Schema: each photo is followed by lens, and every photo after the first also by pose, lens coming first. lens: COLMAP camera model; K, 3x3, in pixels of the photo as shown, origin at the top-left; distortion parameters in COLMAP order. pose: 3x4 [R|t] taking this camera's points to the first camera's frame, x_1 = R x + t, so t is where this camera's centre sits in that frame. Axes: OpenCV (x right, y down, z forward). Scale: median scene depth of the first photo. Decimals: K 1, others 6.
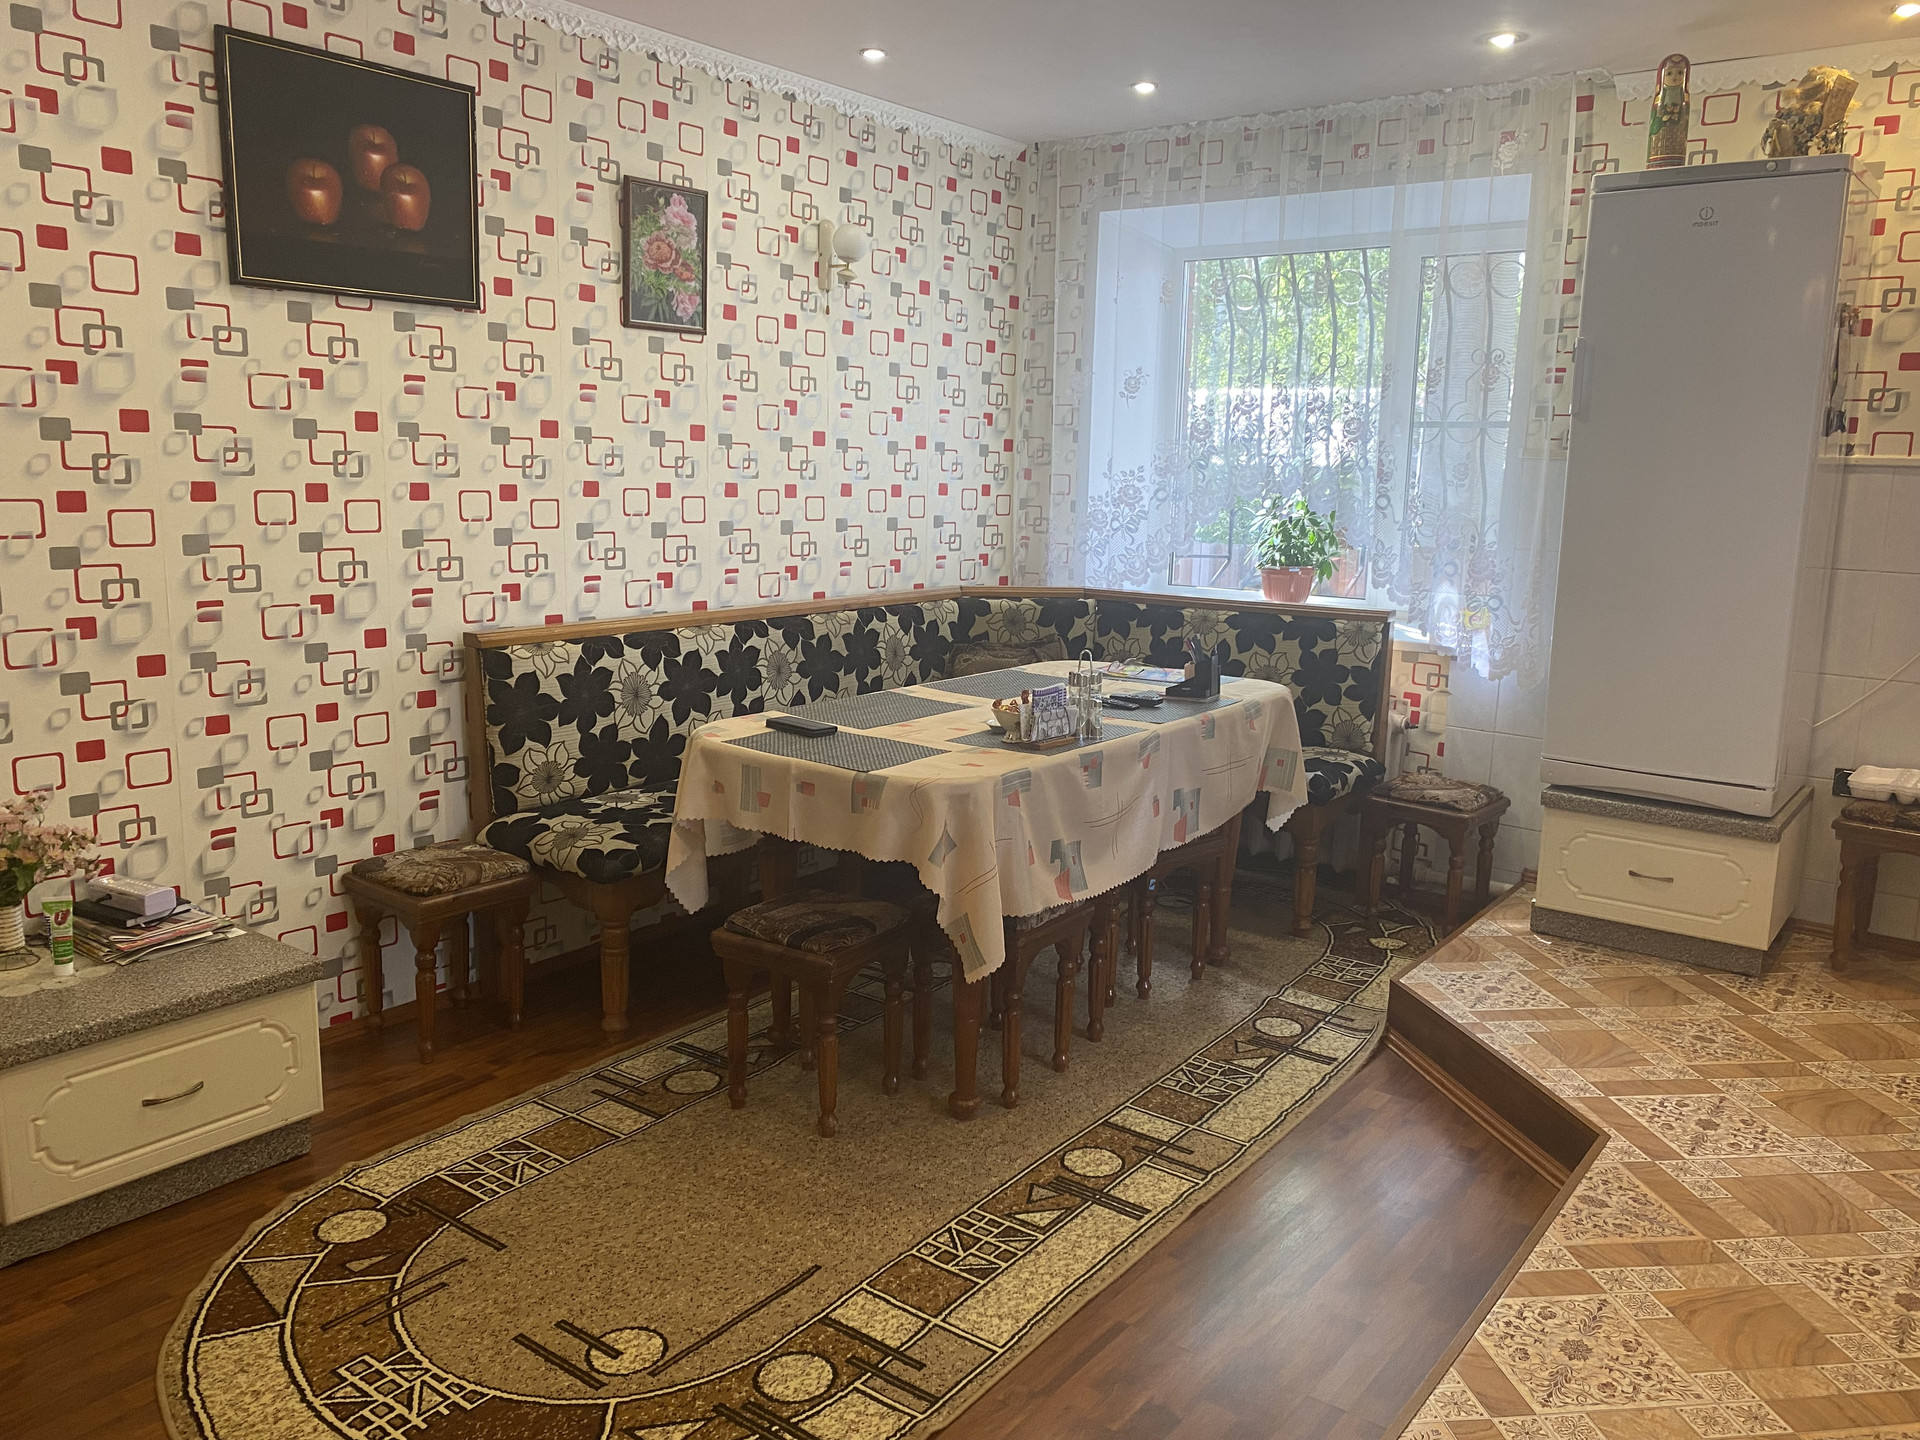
lens RADIAL K [[1462.0, 0, 969.2], [0, 1462.0, 711.2], [0, 0, 1]] dist [0.010120, -0.003516]
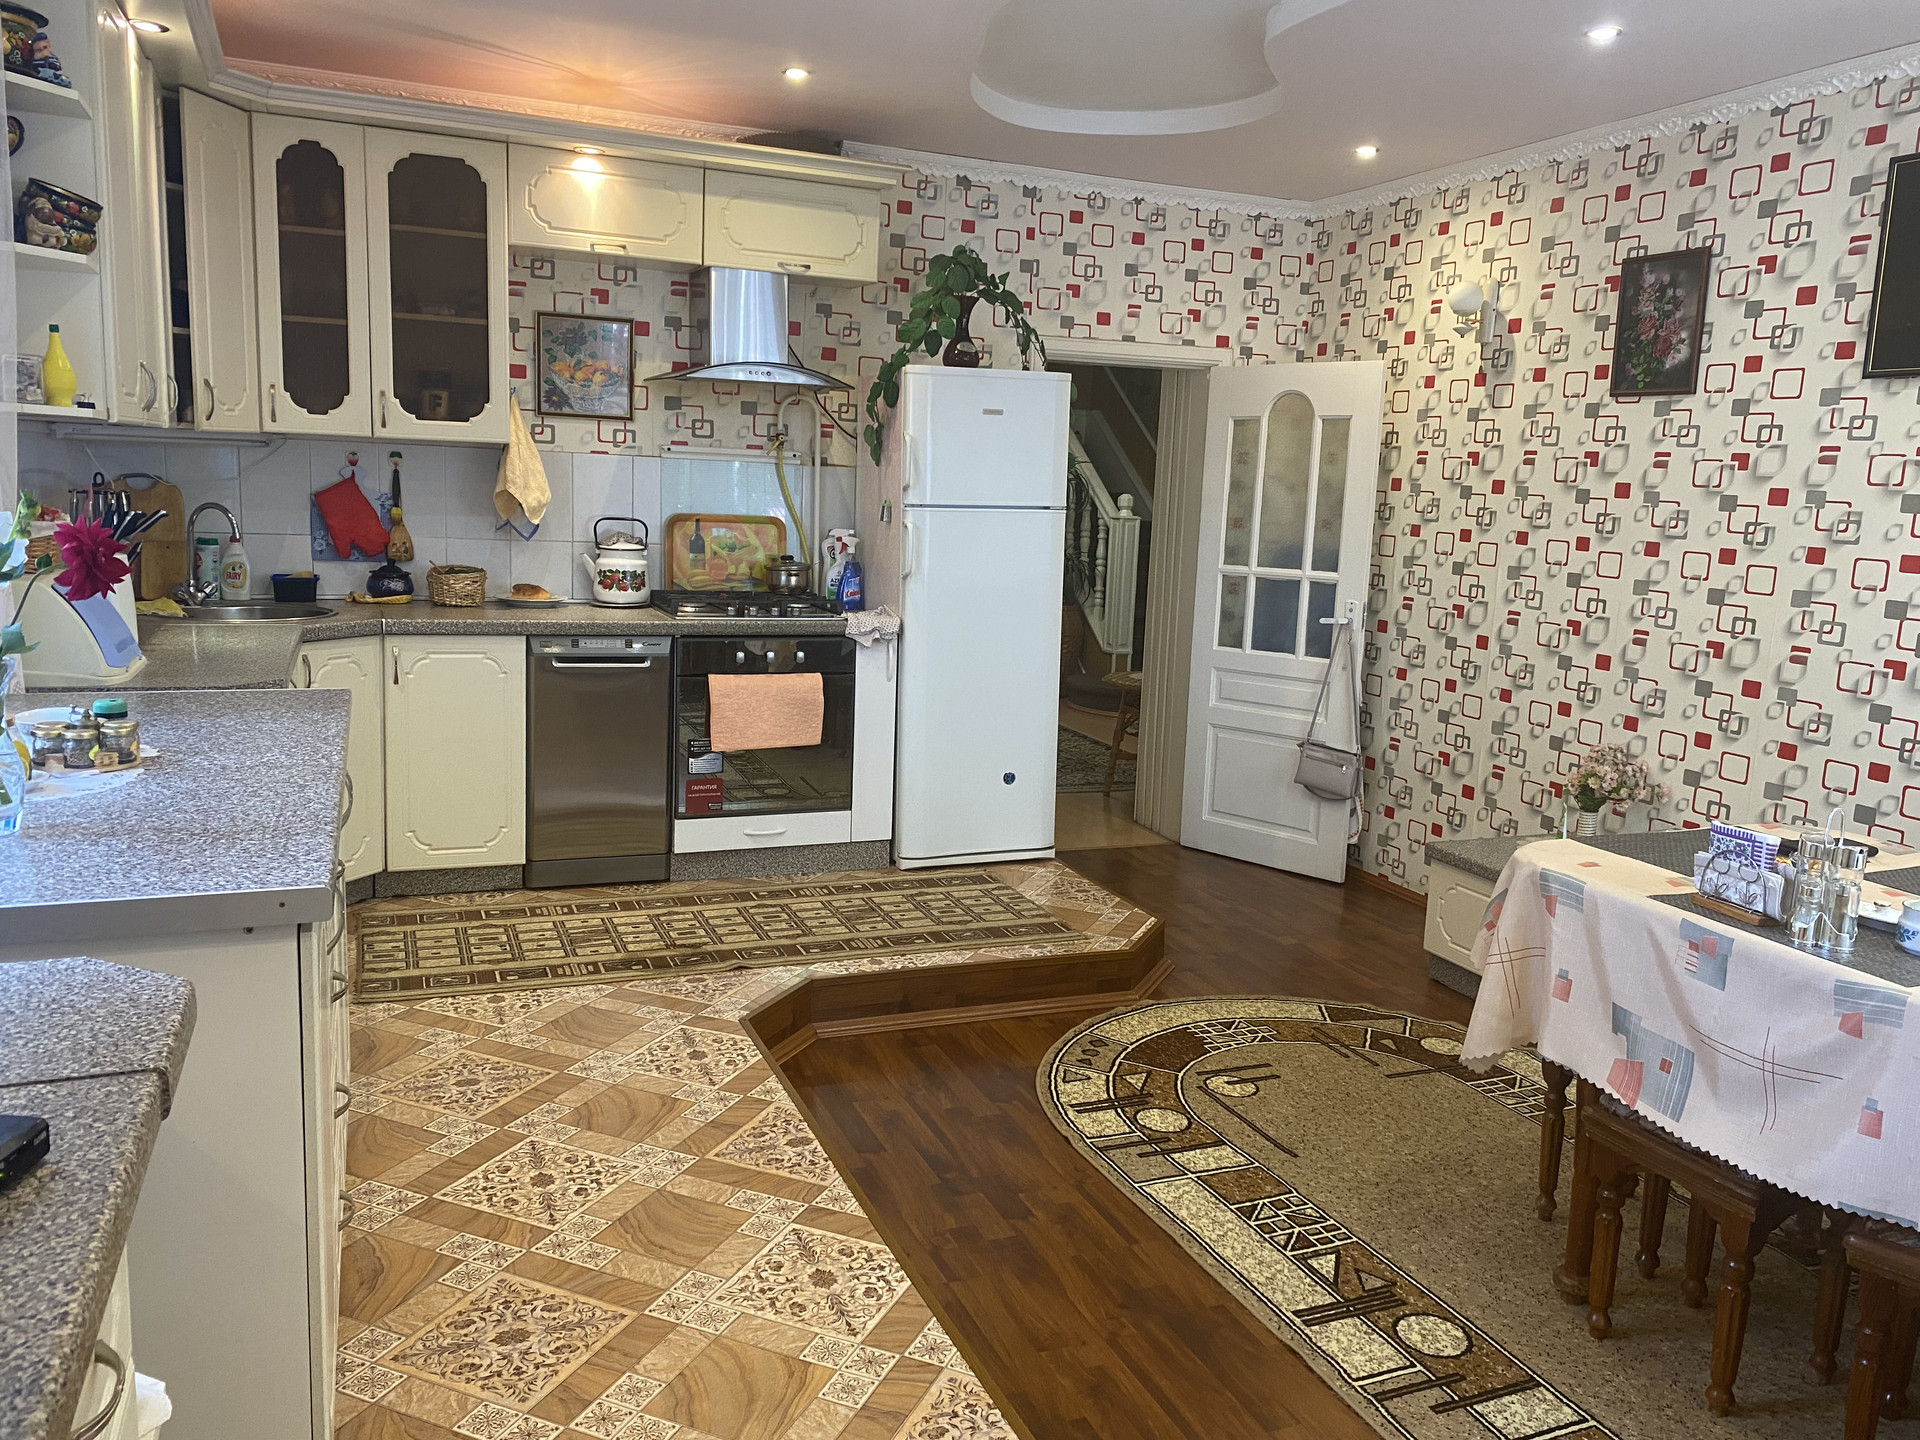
lens RADIAL K [[1462.0, 0, 969.2], [0, 1462.0, 711.2], [0, 0, 1]] dist [0.010120, -0.003516]
pose [[-0.507409, 0.093643, -0.856602, 0.870863], [-0.200409, 0.953995, 0.223002, -0.159660], [0.838077, 0.284824, -0.465299, 1.029563]]
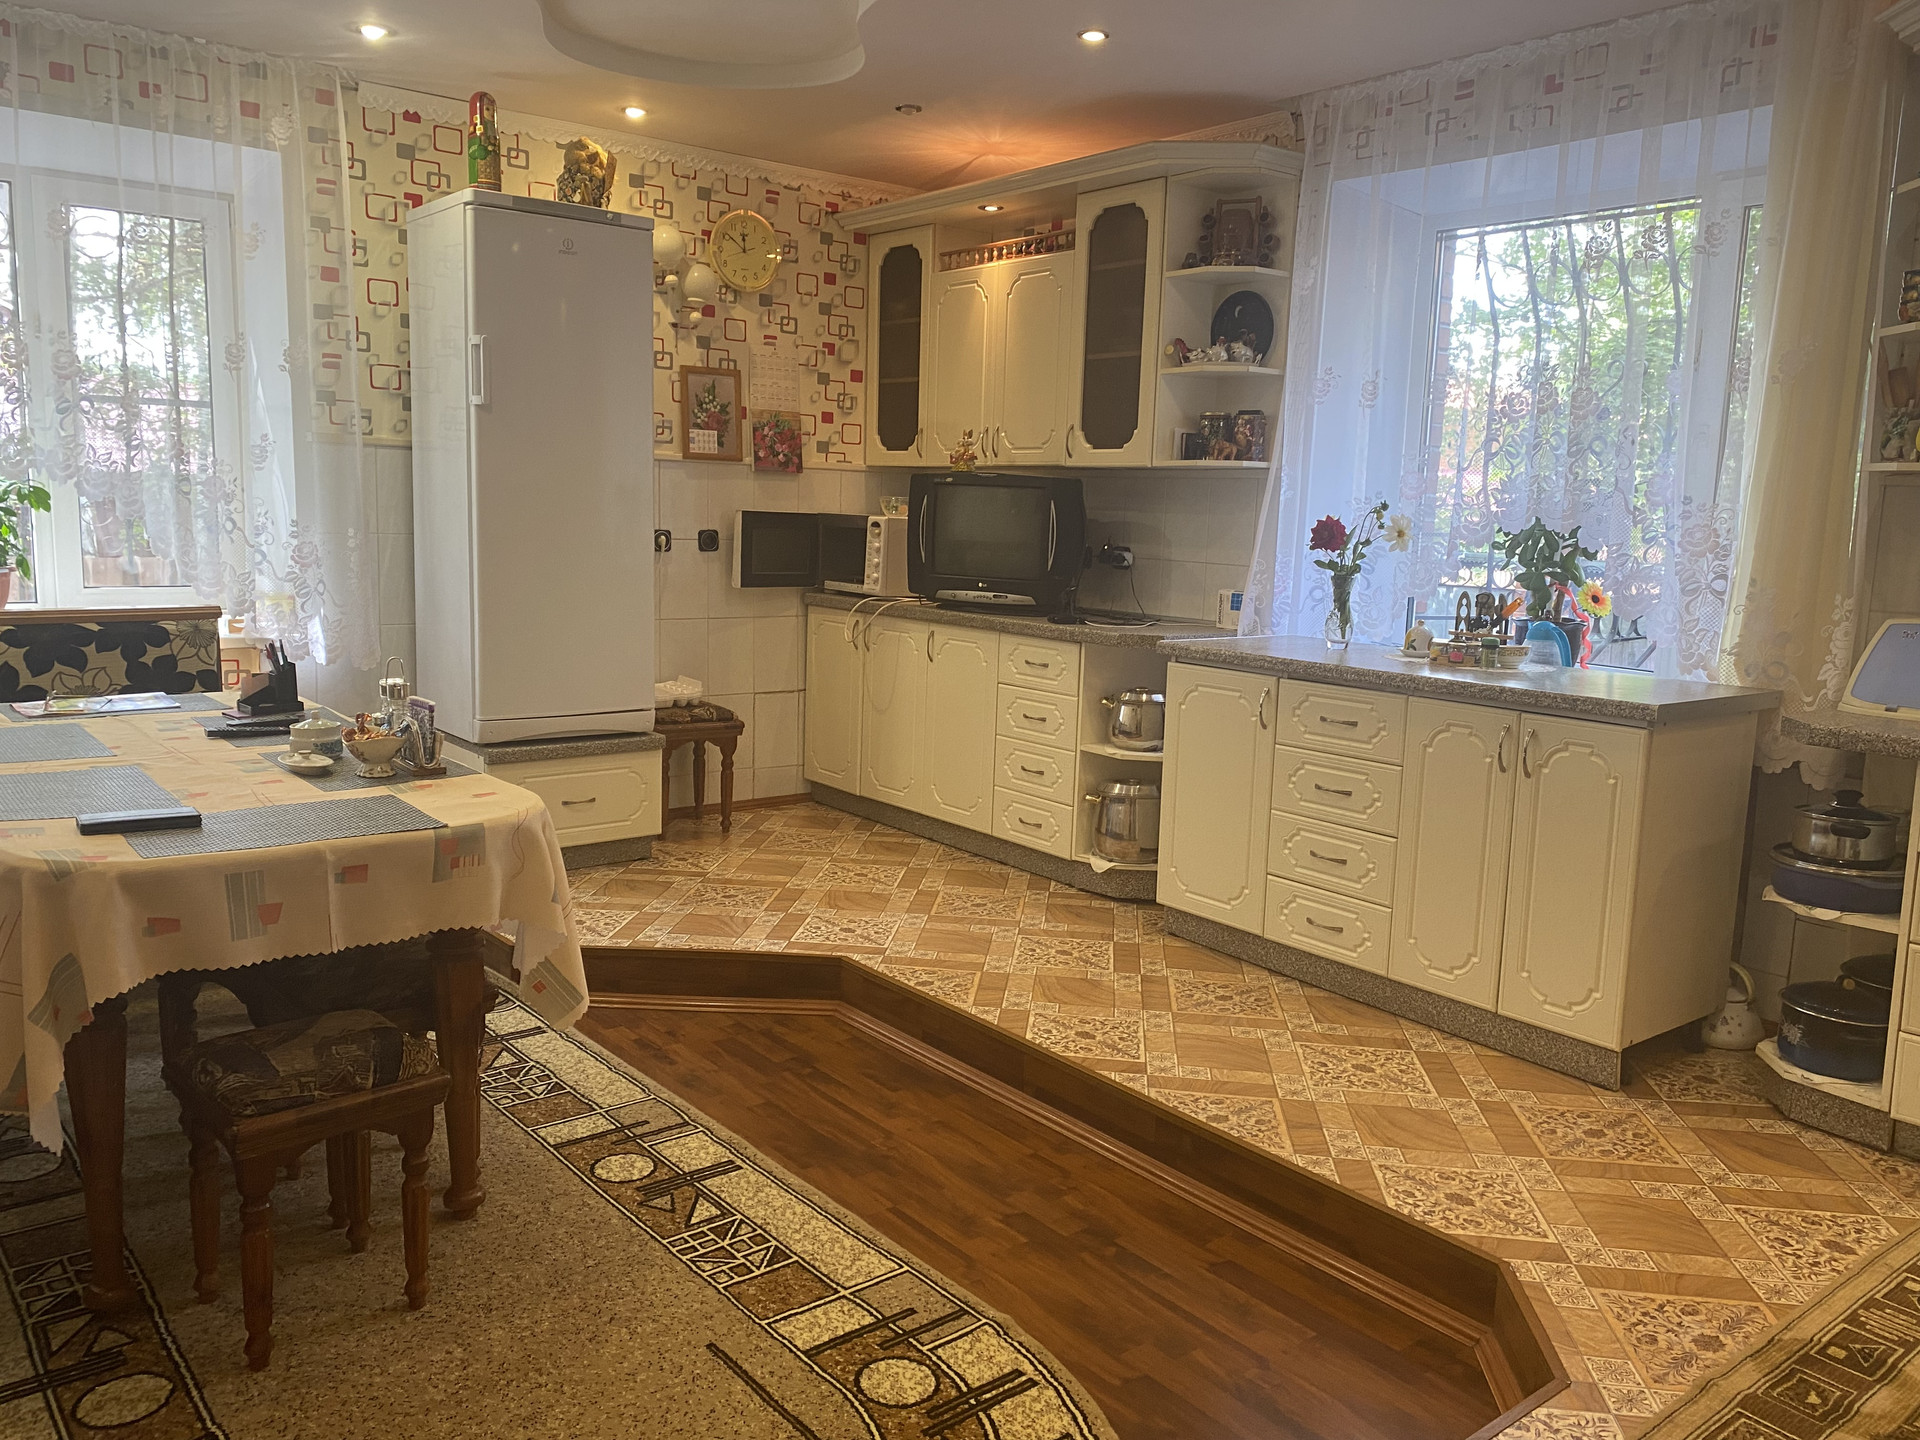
lens RADIAL K [[1465.1, 0, 954.4], [0, 1465.1, 693.3], [0, 0, 1]] dist [0.124235, -0.146432]
pose [[0.244180, -0.144735, 0.958868, -0.739242], [0.143639, 0.983290, 0.111843, -0.078675], [-0.959033, 0.110421, 0.260890, 0.478860]]
